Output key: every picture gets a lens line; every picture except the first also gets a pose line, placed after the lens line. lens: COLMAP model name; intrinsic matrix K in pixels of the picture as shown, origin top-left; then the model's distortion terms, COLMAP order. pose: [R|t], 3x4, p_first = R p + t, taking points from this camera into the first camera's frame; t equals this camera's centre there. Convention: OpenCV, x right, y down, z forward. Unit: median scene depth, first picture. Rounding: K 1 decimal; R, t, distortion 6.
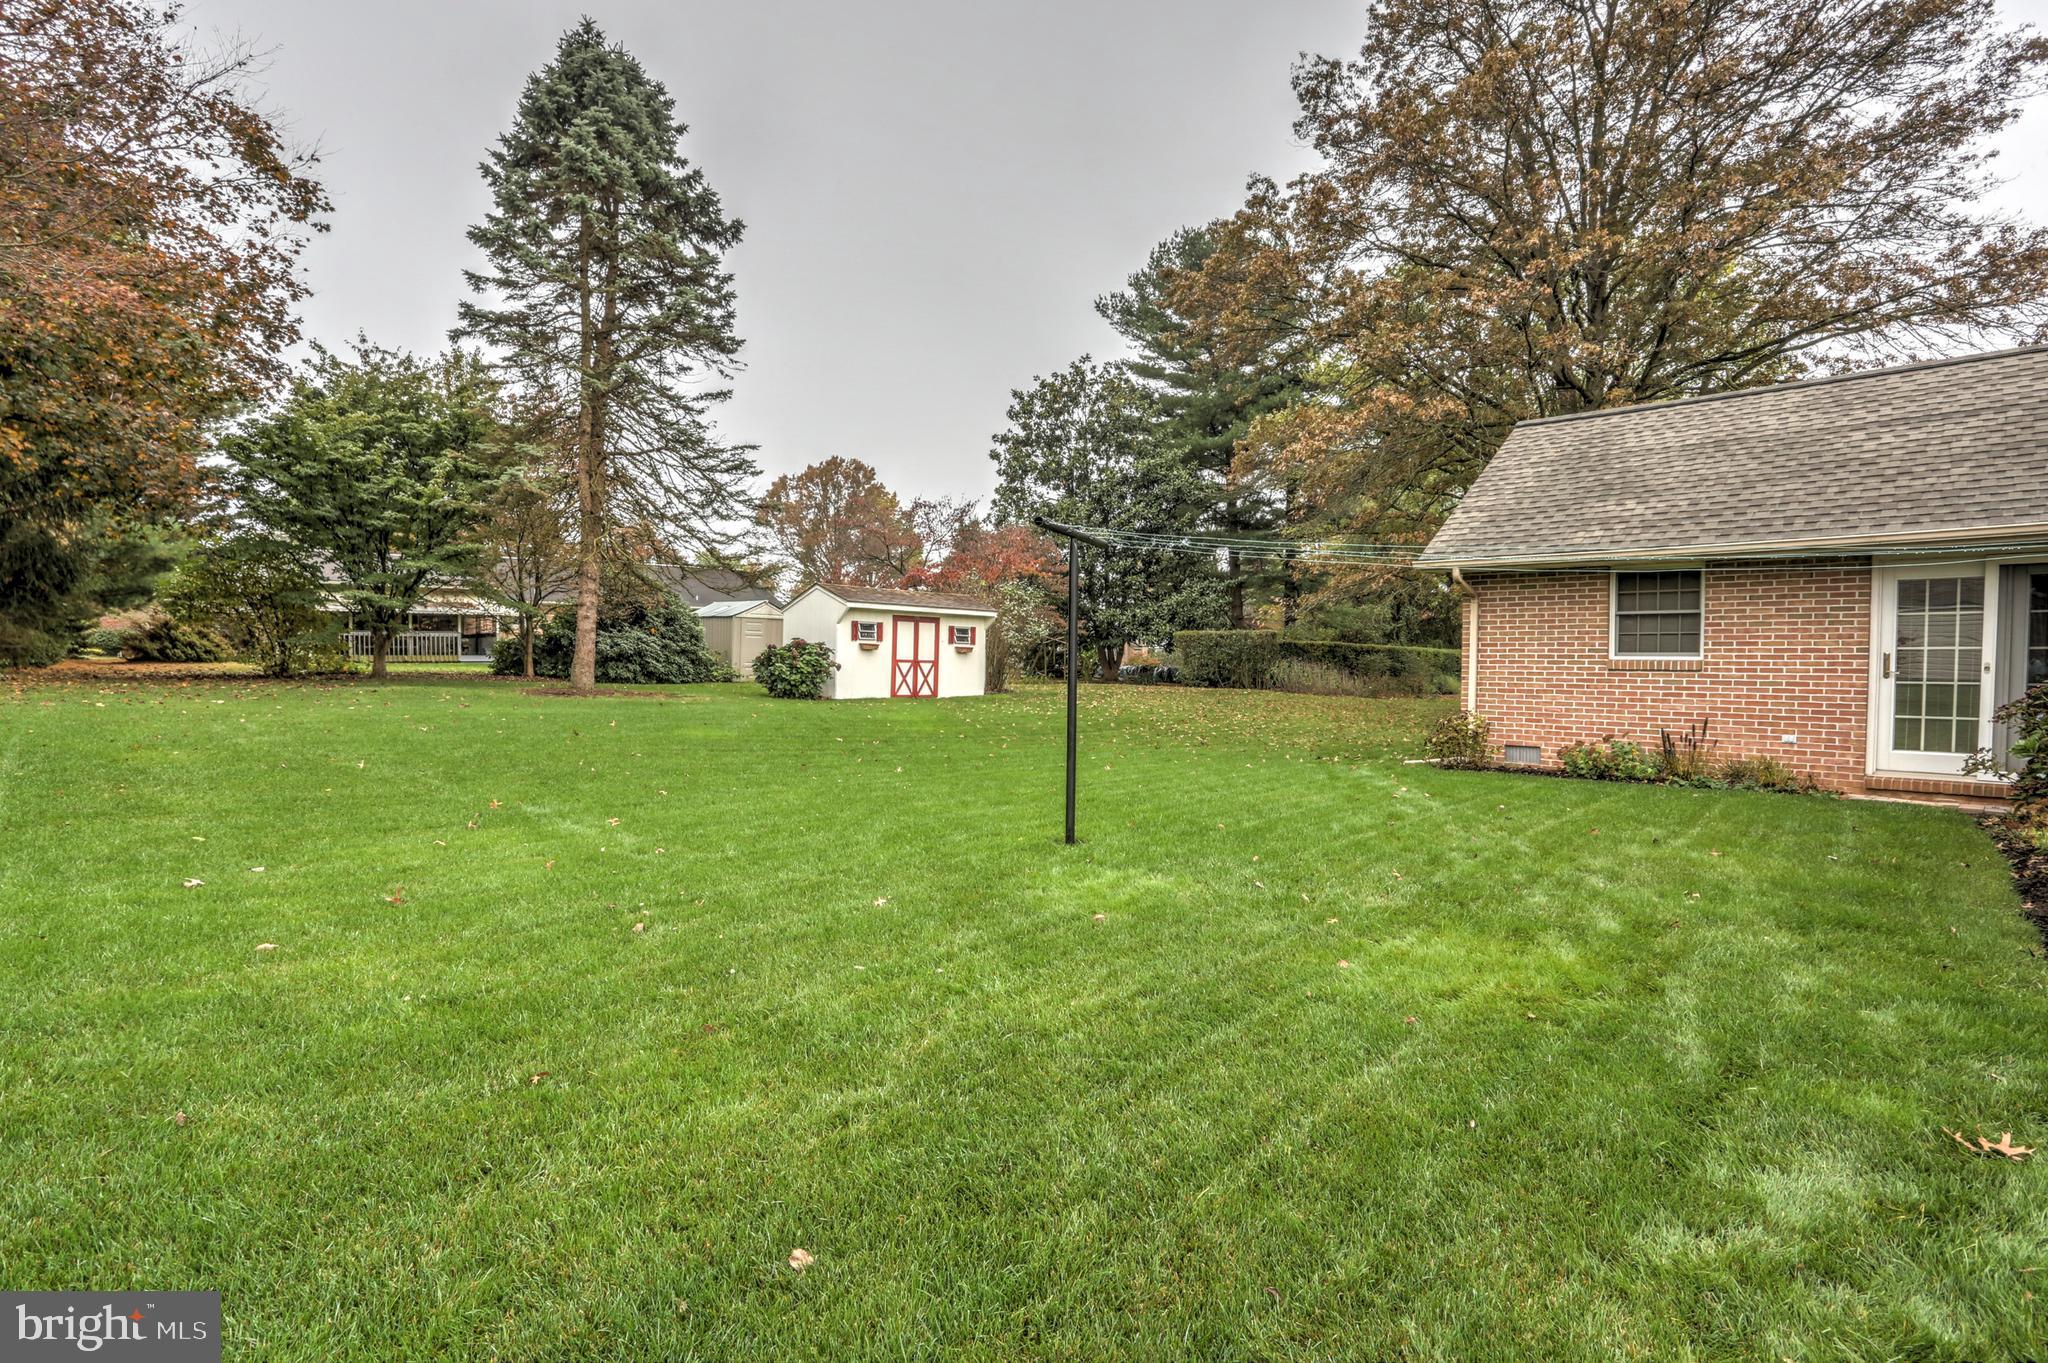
lens RADIAL K [[993.8, 0, 1024.0], [0, 993.8, 681.5], [0, 0, 1]] dist [-0.085271, 0.037111]
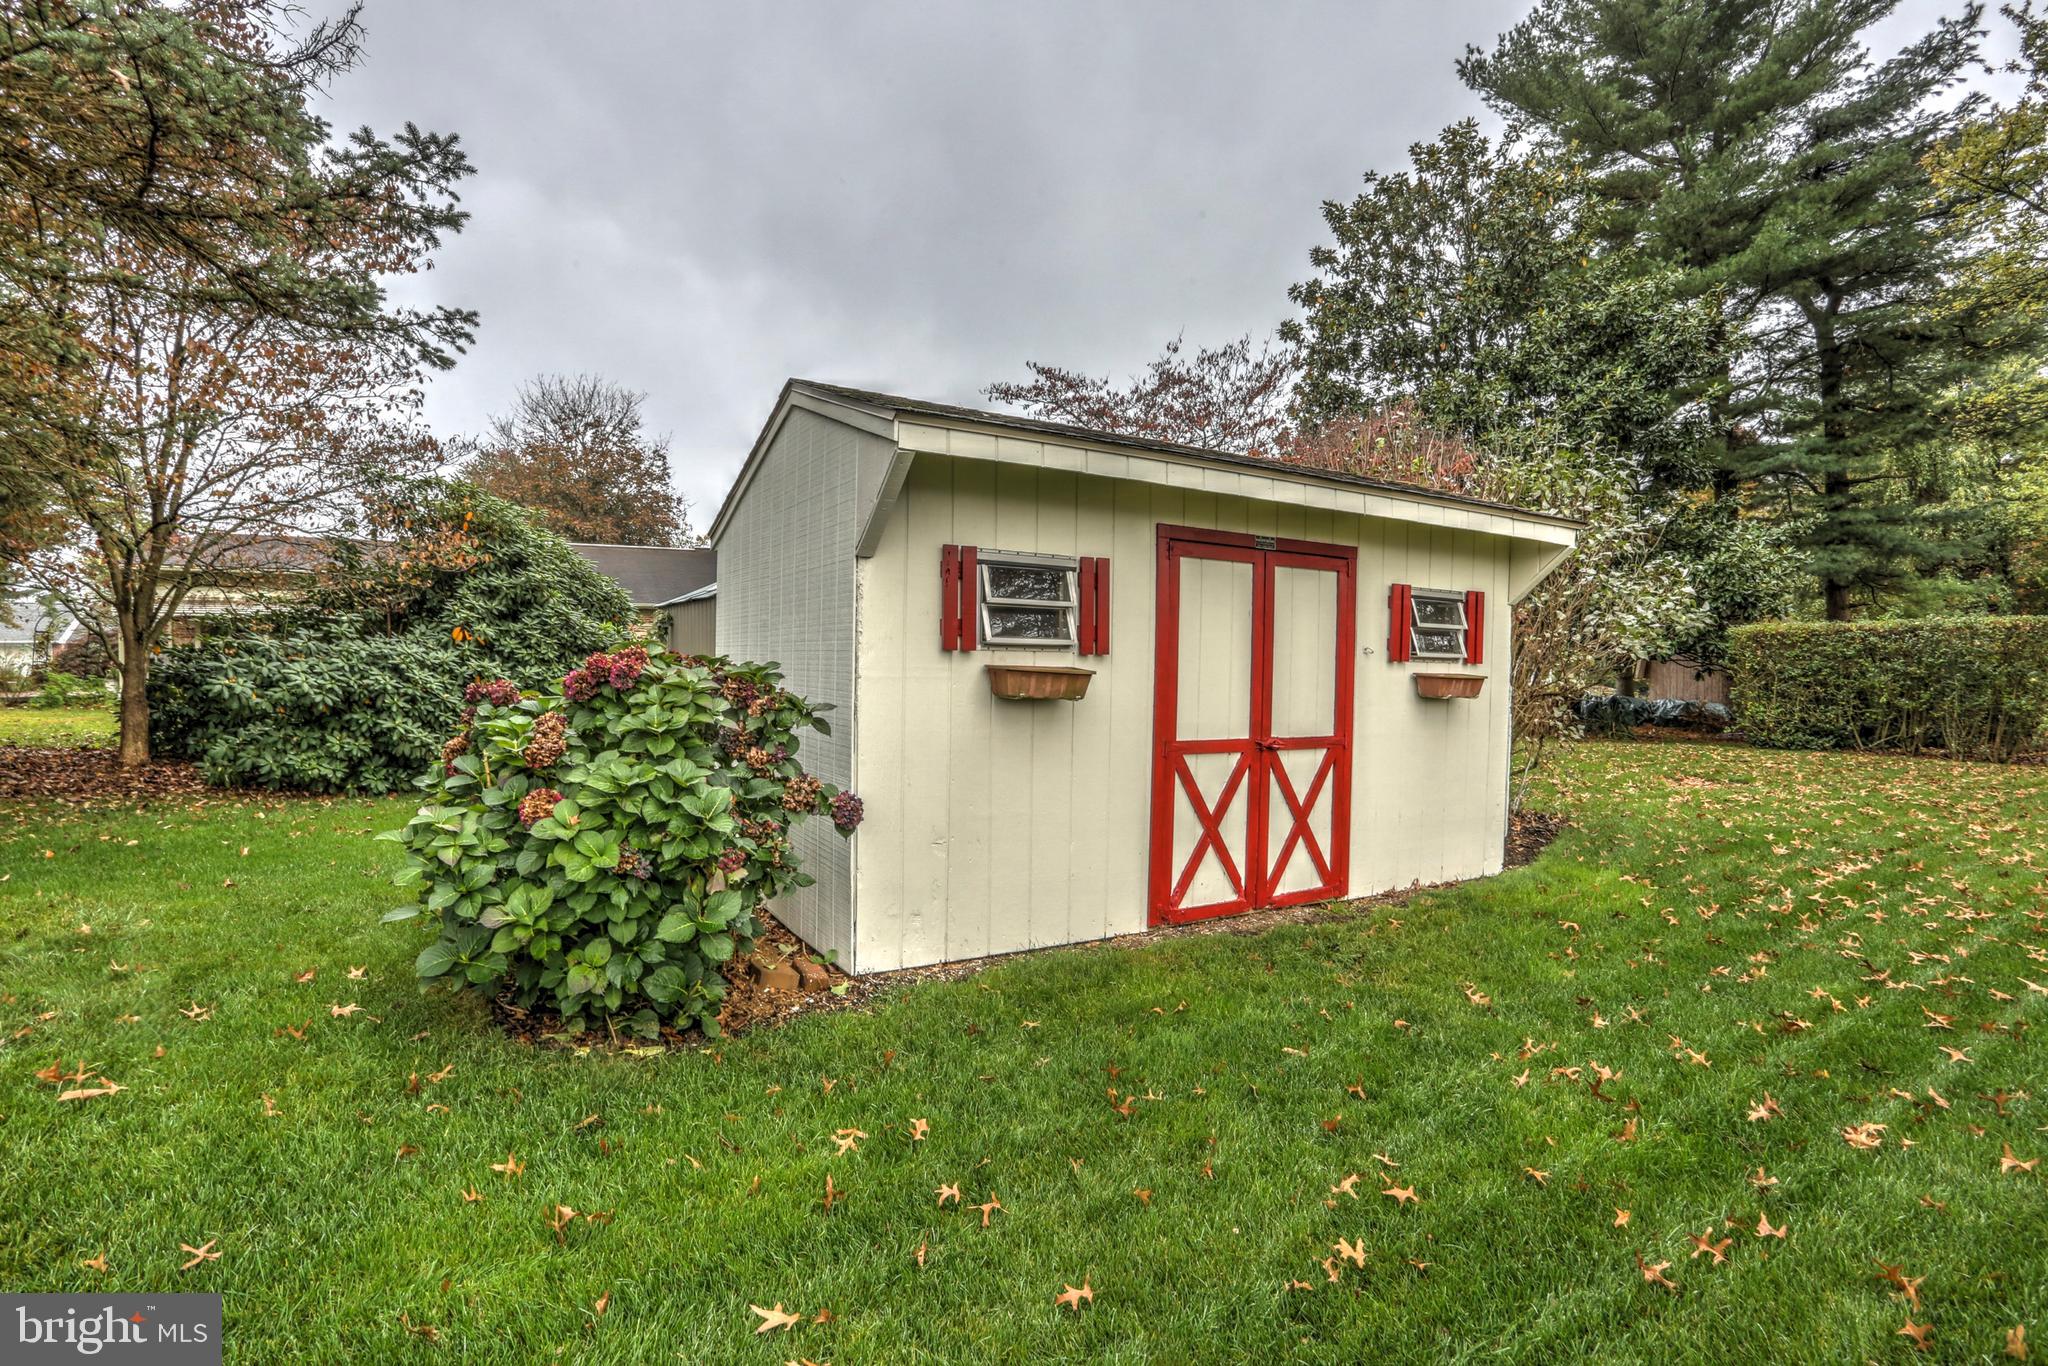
lens RADIAL K [[993.8, 0, 1024.0], [0, 993.8, 683.0], [0, 0, 1]] dist [-0.085271, 0.037111]
pose [[0.976570, -0.009119, -0.215008, -0.111958], [0.006158, 0.999877, -0.014436, -0.030993], [0.215113, 0.012774, 0.976506, 0.771708]]
